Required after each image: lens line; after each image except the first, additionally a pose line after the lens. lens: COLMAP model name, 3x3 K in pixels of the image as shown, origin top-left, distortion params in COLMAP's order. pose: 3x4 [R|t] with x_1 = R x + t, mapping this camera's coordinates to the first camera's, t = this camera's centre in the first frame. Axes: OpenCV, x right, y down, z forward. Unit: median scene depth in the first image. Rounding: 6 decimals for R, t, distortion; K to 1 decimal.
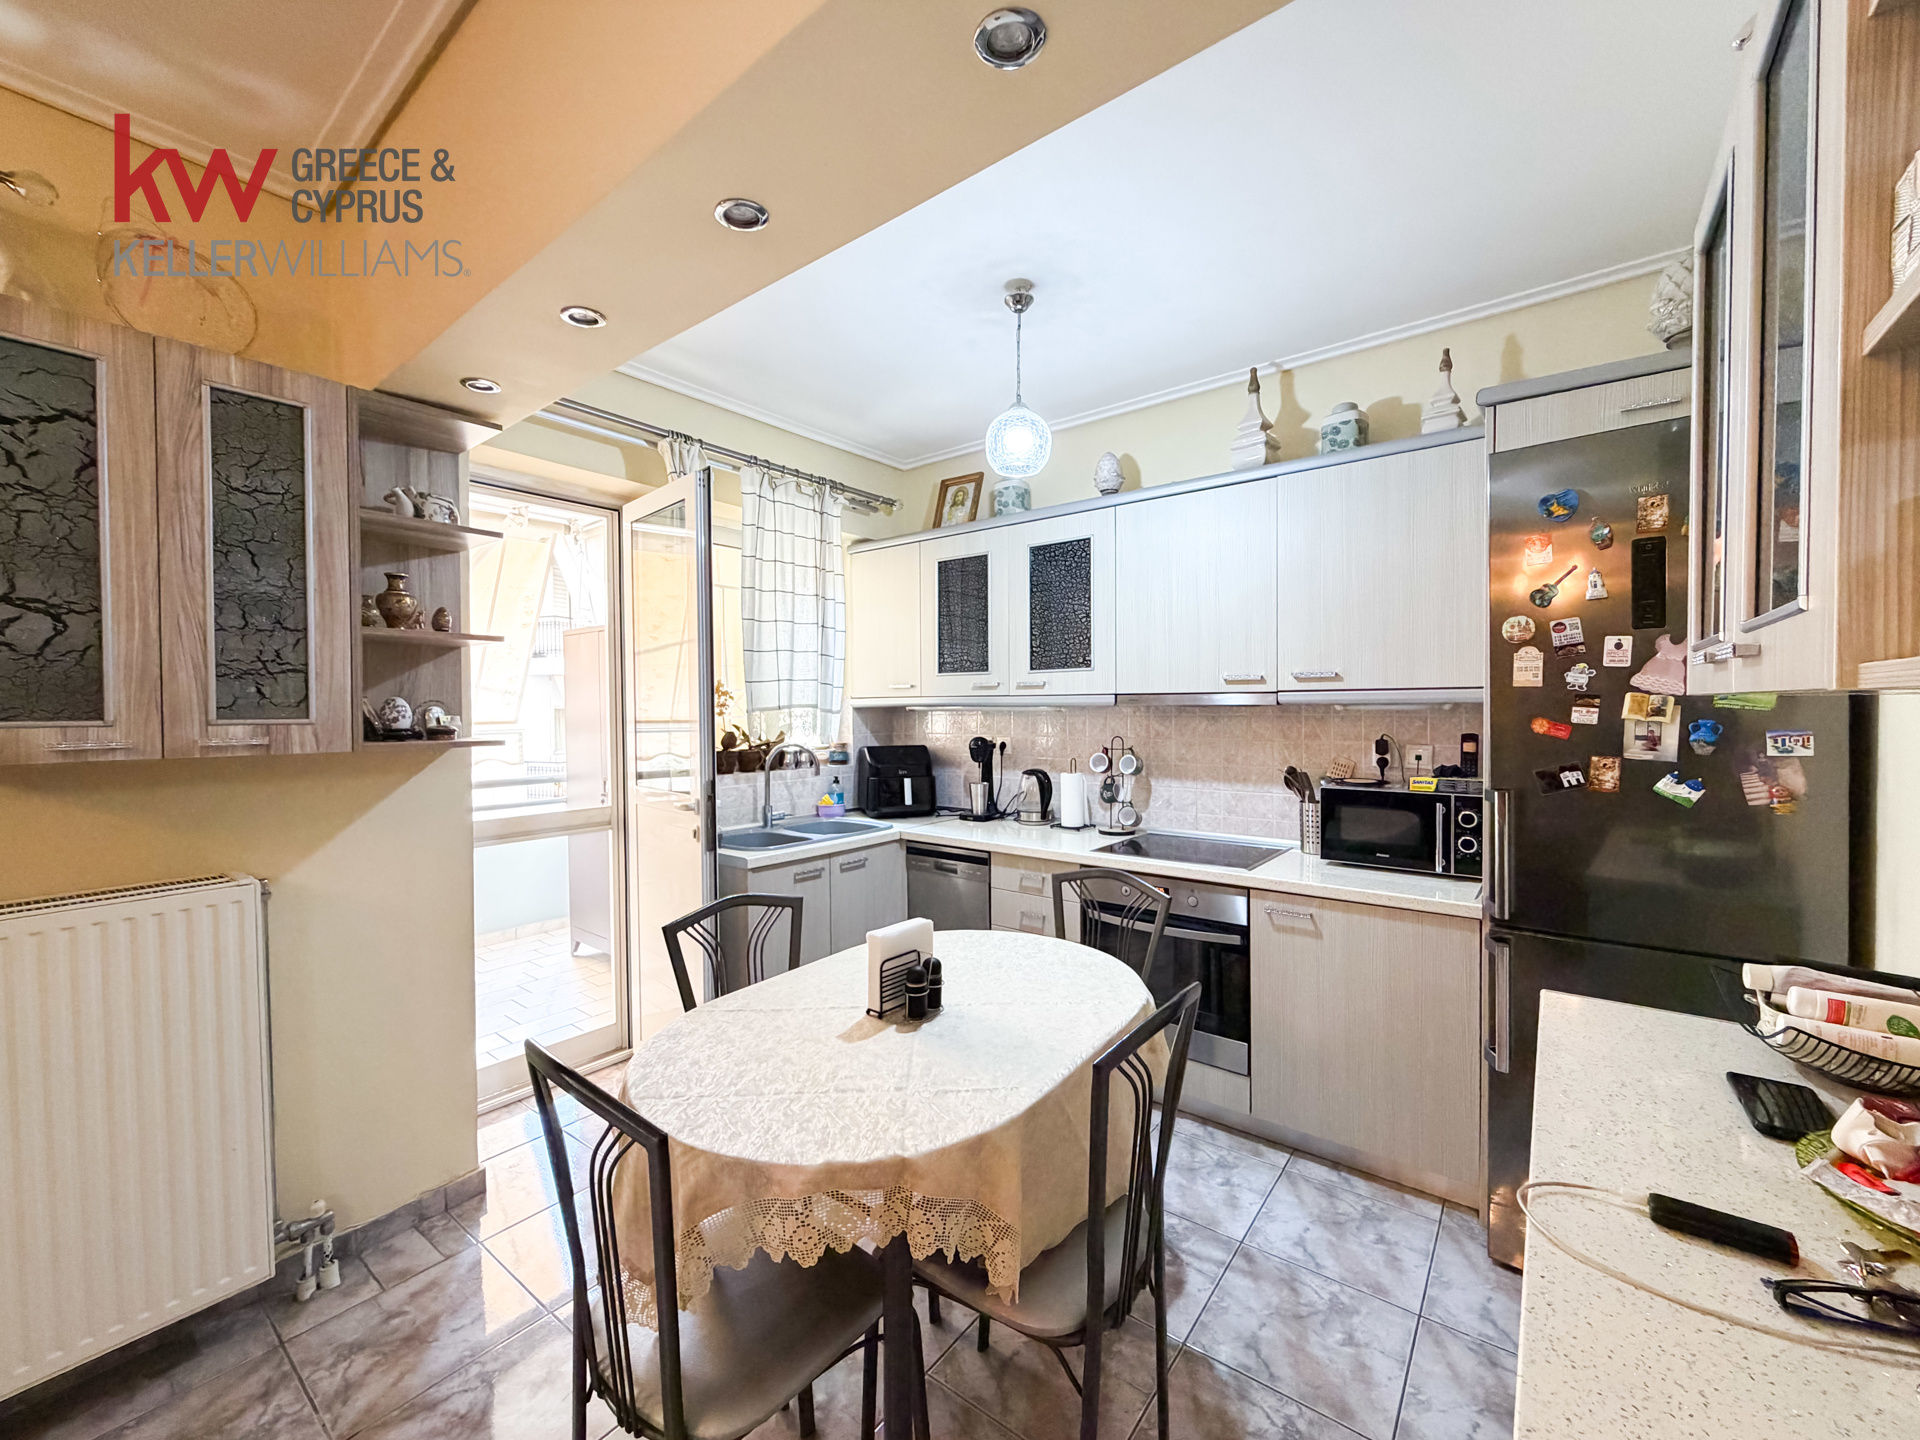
lens RADIAL K [[771.6, 0, 954.4], [0, 771.6, 720.4], [0, 0, 1]] dist [-0.000838, -0.000099]
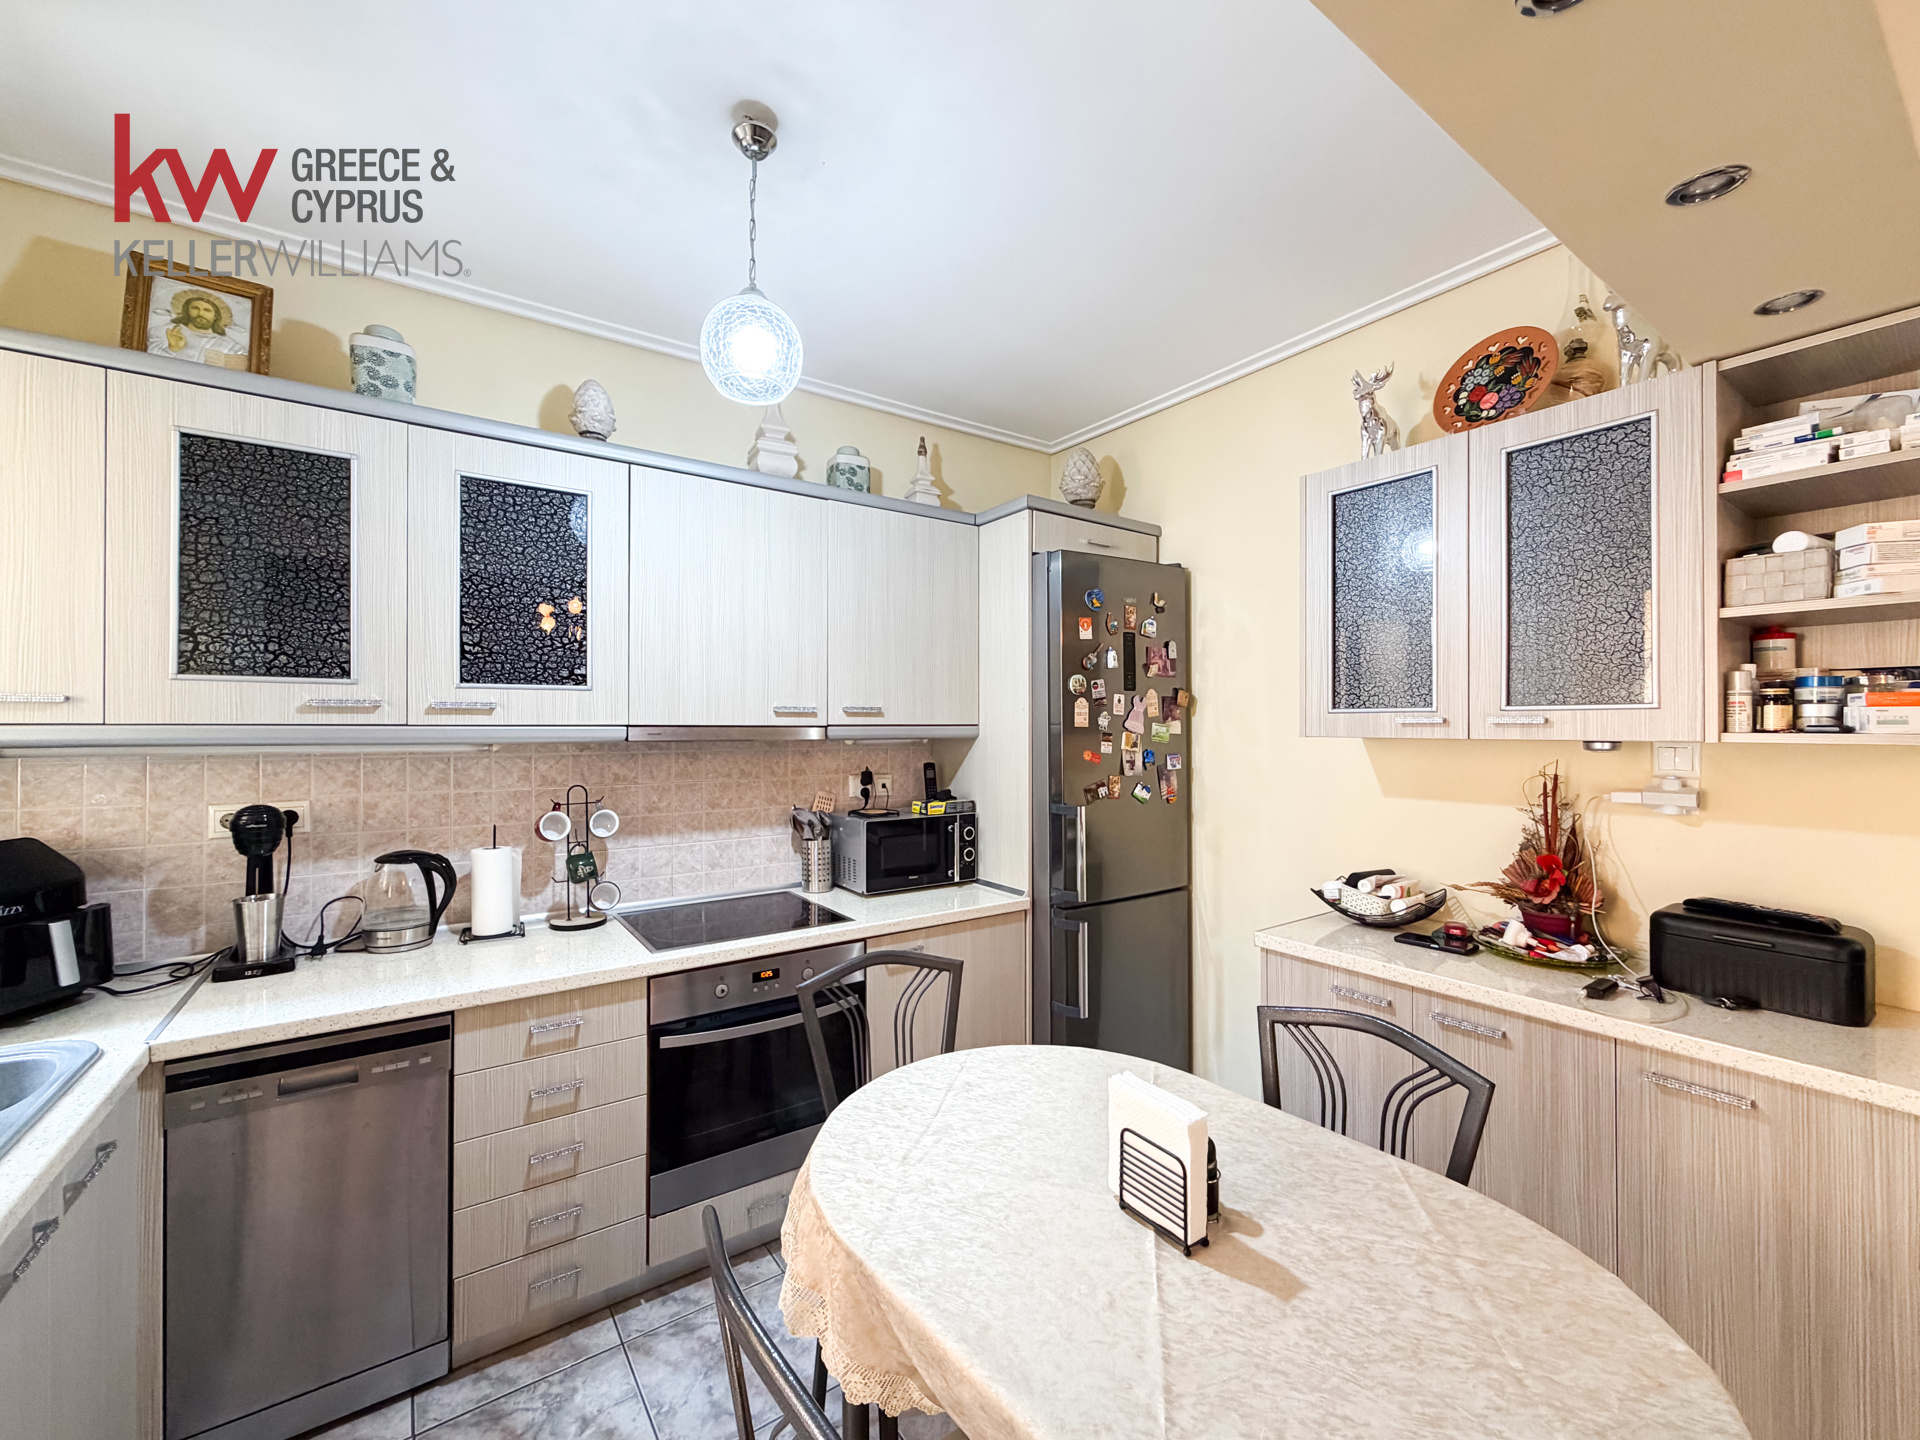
lens RADIAL K [[771.6, 0, 952.6], [0, 771.6, 722.0], [0, 0, 1]] dist [-0.000838, -0.000099]
pose [[0.287342, 0.011290, 0.957762, -0.367994], [0.016486, 0.999724, -0.016731, -0.019648], [-0.957686, 0.020597, 0.287077, 0.484166]]
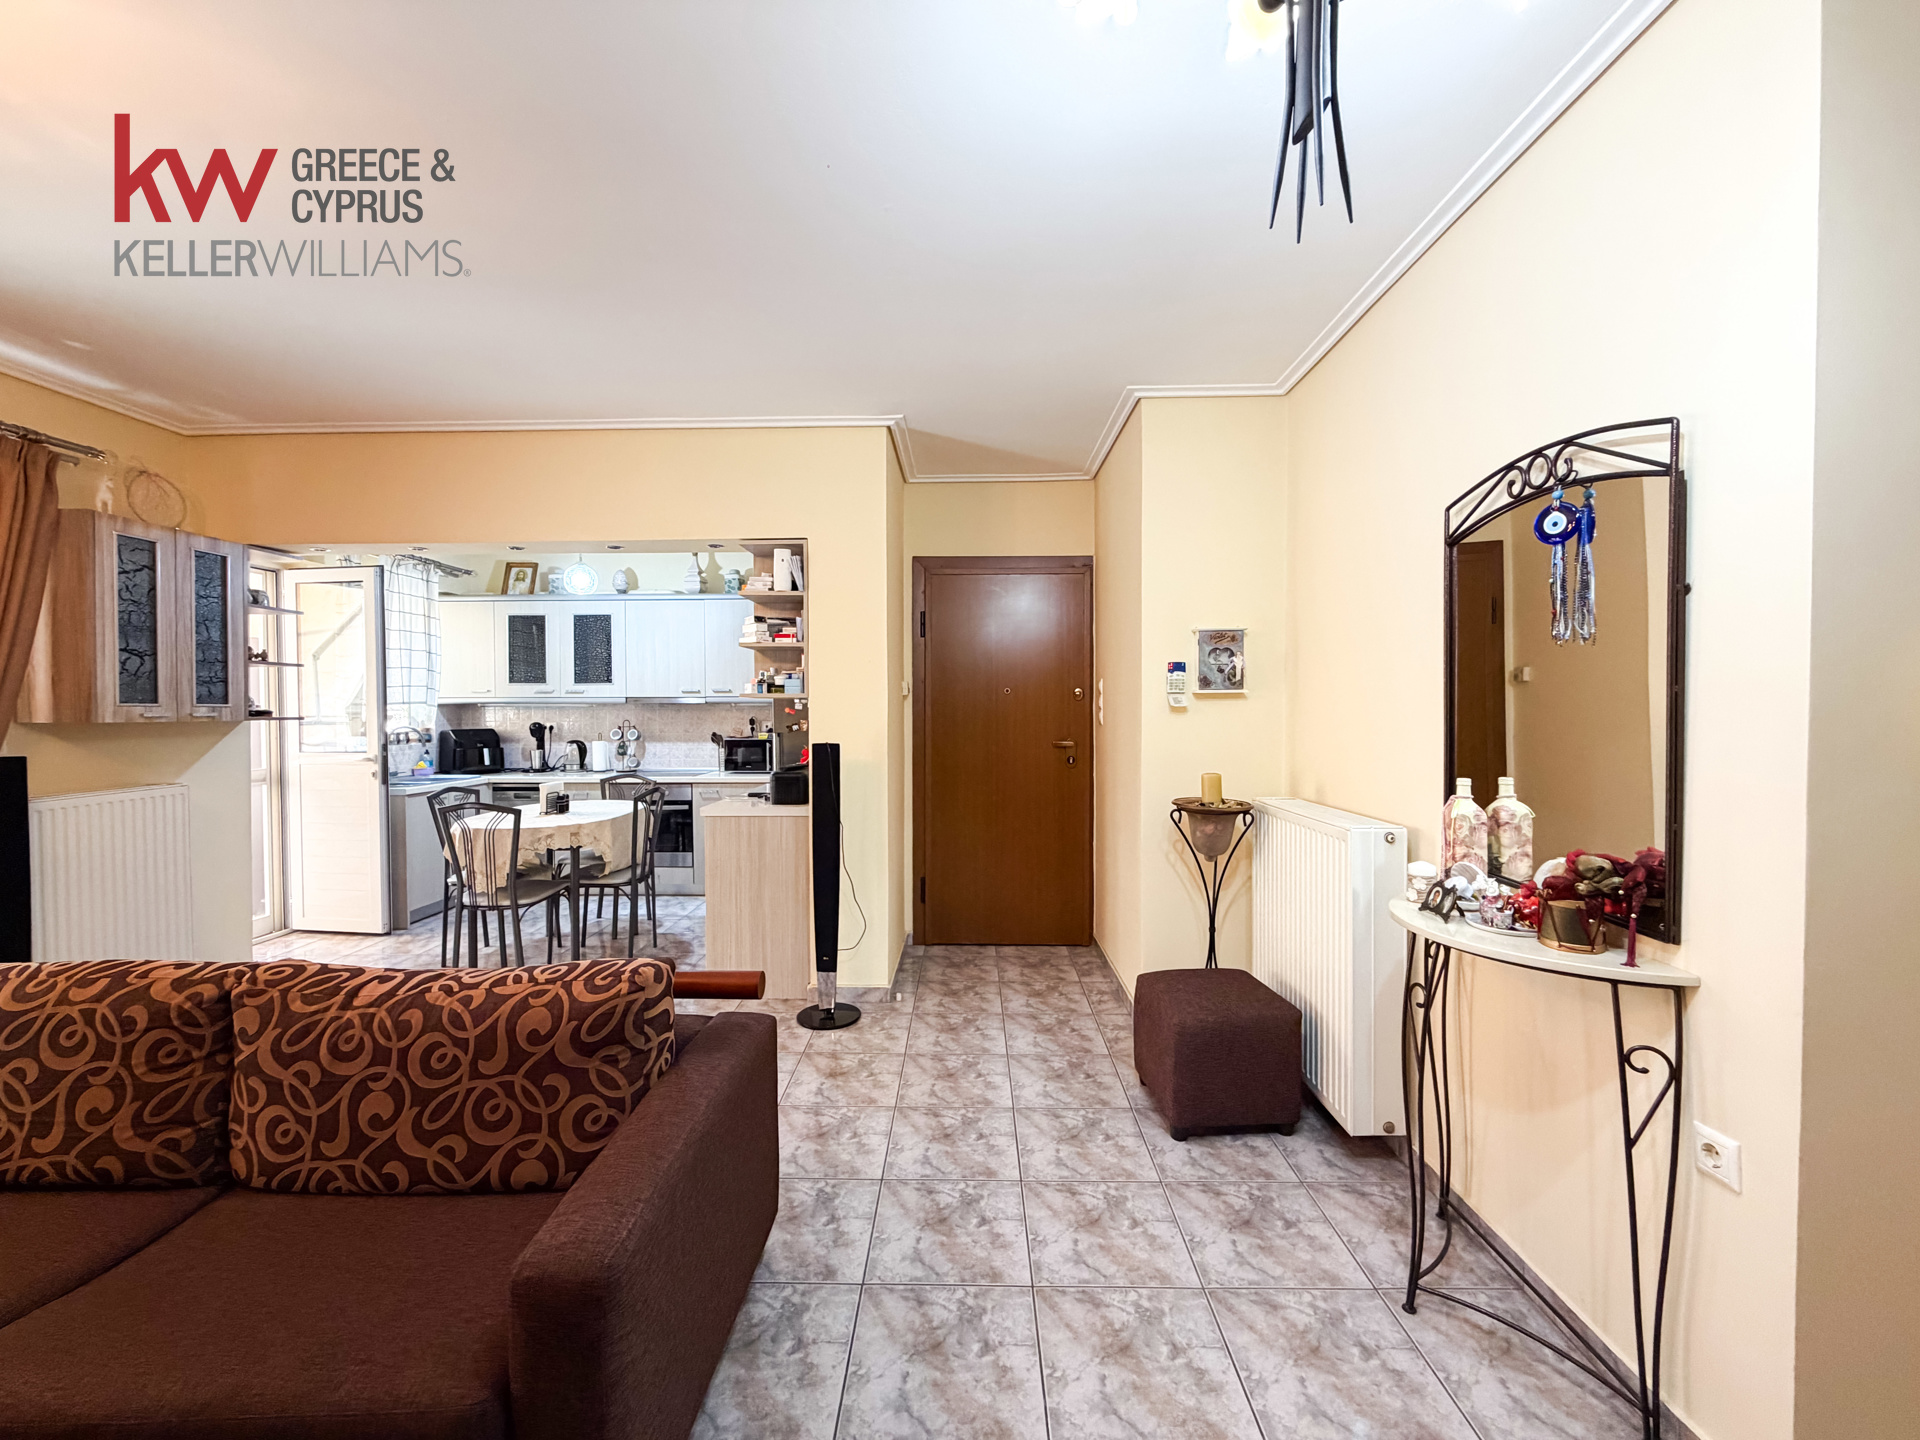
lens RADIAL K [[771.6, 0, 949.3], [0, 771.6, 718.3], [0, 0, 1]] dist [-0.000838, -0.000099]
pose [[0.804908, -0.005015, 0.593378, -0.269357], [0.010060, 0.999936, -0.005195, 0.034581], [-0.593314, 0.010150, 0.804907, -0.973246]]
